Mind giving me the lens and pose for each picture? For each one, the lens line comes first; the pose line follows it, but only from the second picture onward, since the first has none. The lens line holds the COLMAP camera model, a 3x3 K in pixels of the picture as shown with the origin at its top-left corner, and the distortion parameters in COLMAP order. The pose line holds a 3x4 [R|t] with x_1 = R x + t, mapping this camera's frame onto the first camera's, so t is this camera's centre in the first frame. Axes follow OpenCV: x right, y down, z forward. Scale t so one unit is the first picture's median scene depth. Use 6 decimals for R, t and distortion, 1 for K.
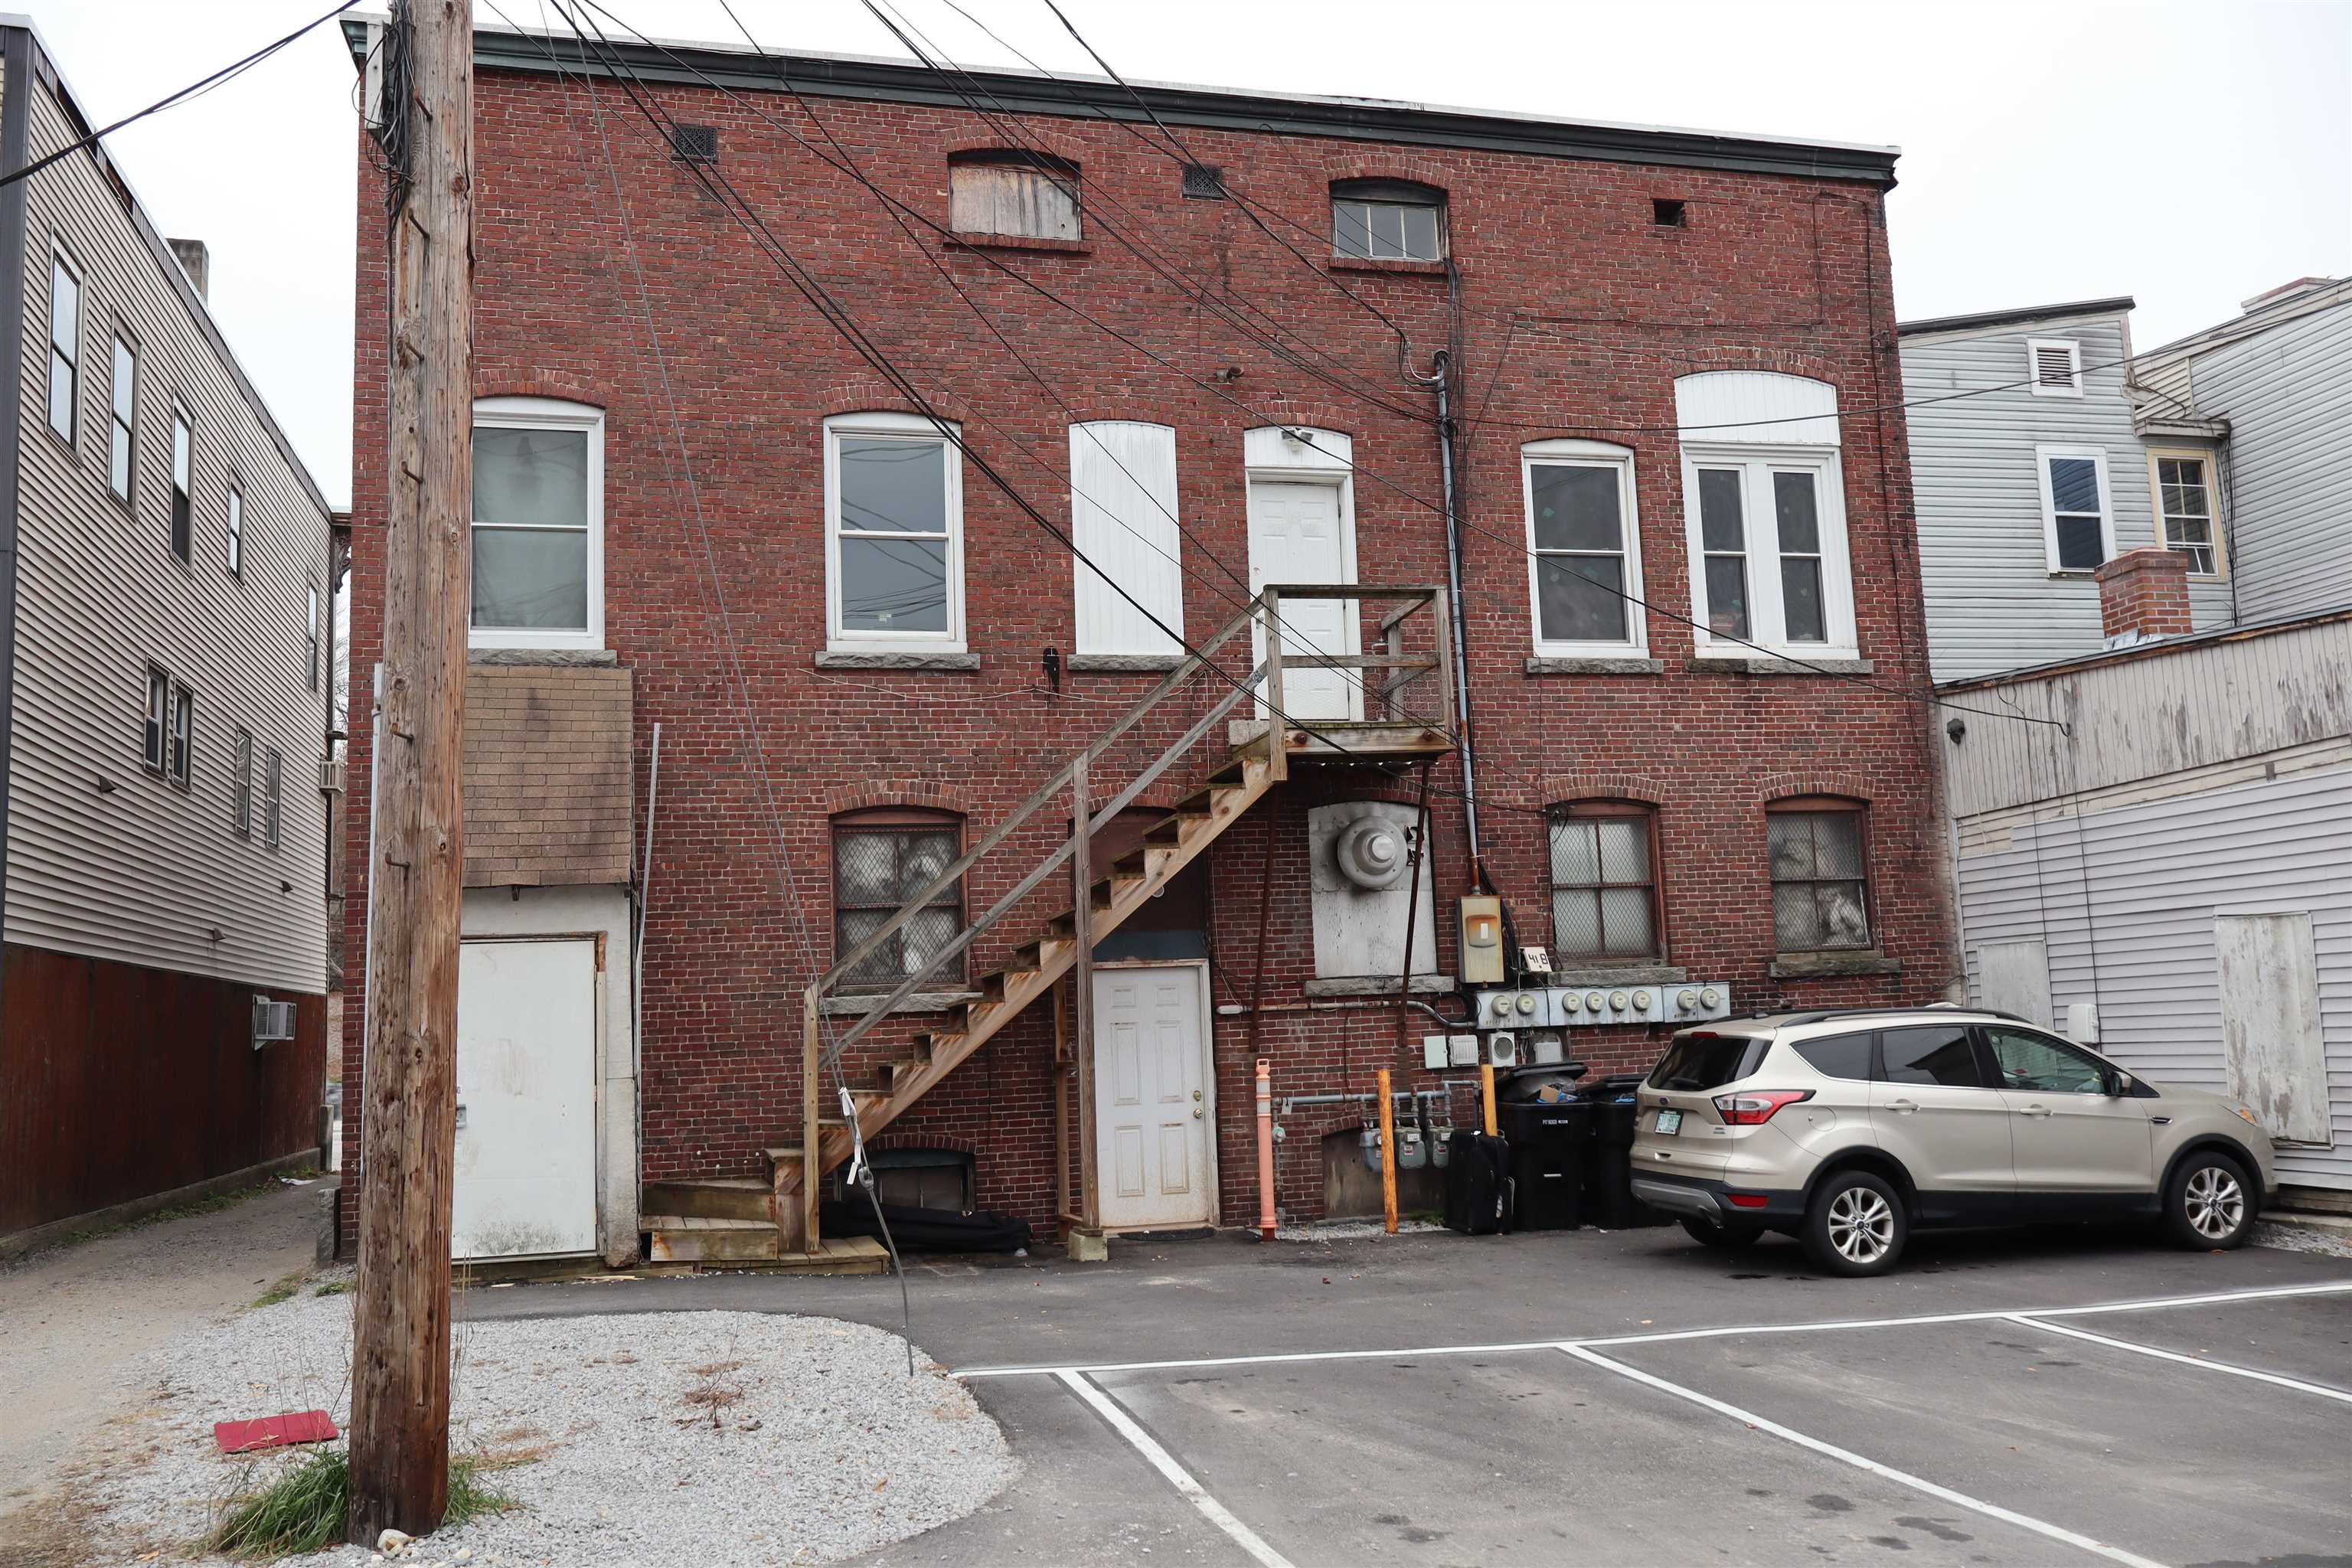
lens RADIAL K [[1960.8, 0, 1164.0], [0, 1960.8, 778.2], [0, 0, 1]] dist [-0.004976, 0.010090]
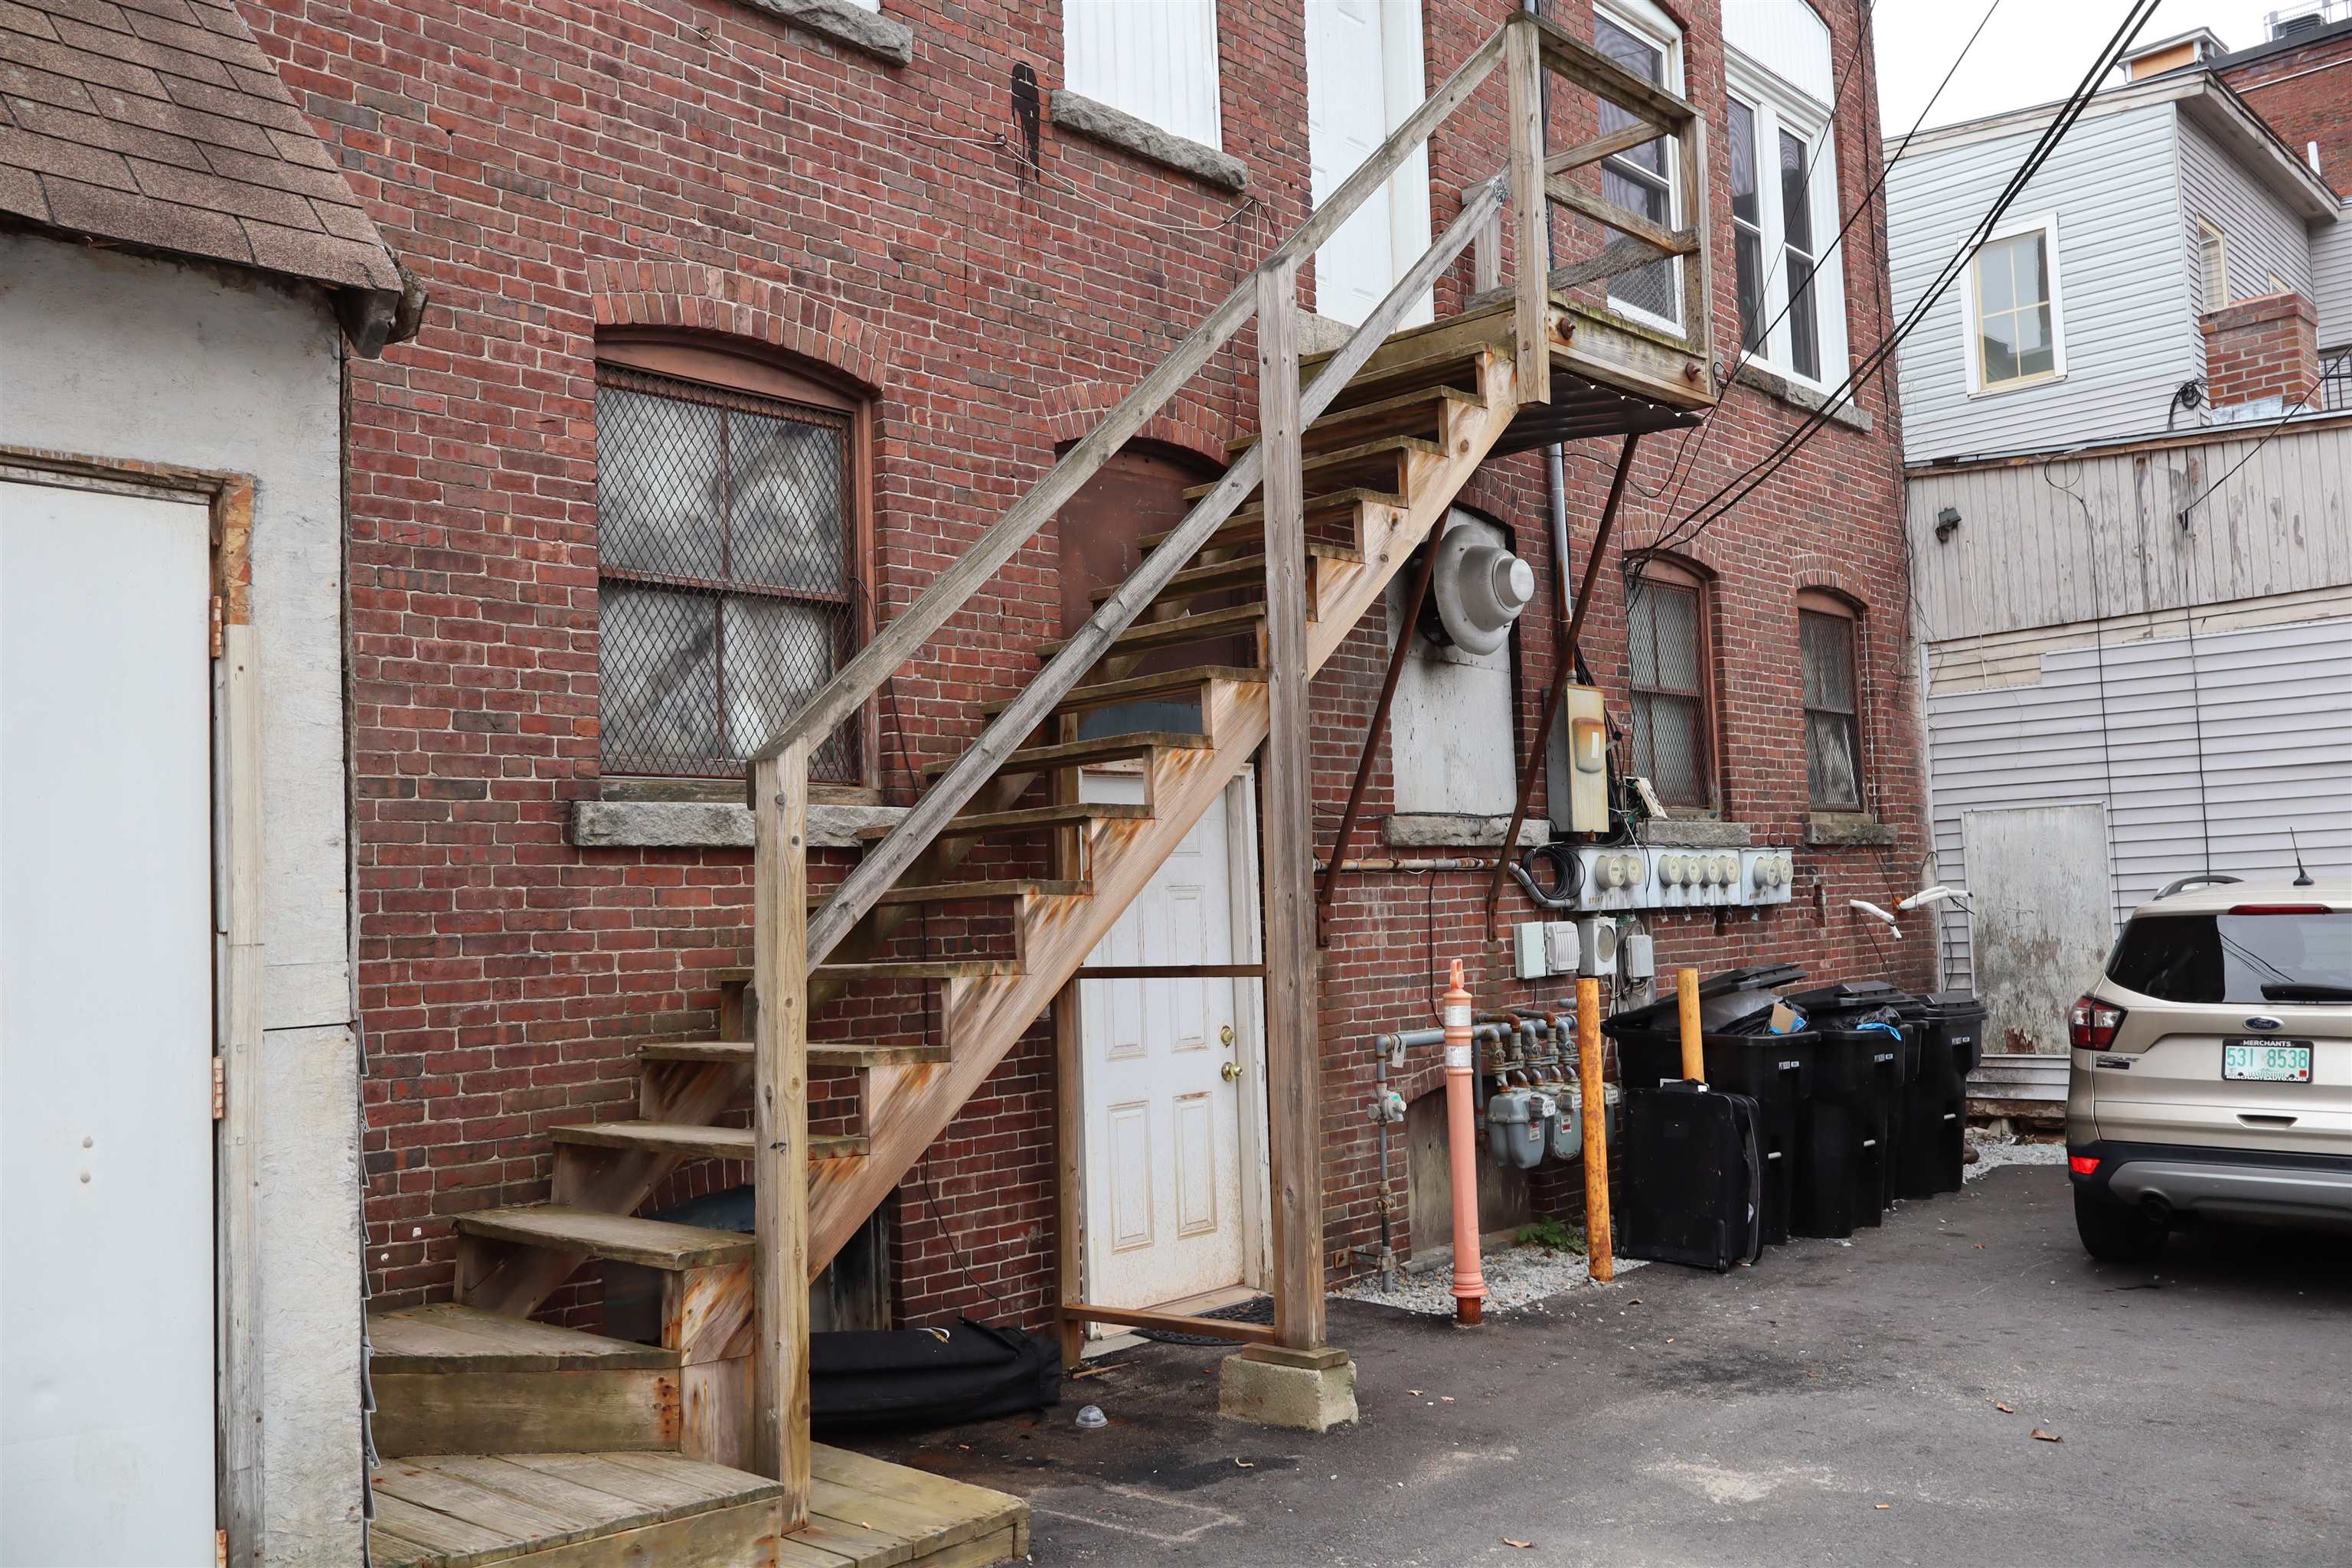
lens RADIAL K [[1960.8, 0, 1186.3], [0, 1960.8, 782.9], [0, 0, 1]] dist [-0.004976, 0.010090]
pose [[0.834291, 0.046840, 0.549332, -0.271592], [-0.069452, 0.997376, 0.020436, 0.088637], [-0.546933, -0.055202, 0.835355, 0.594905]]
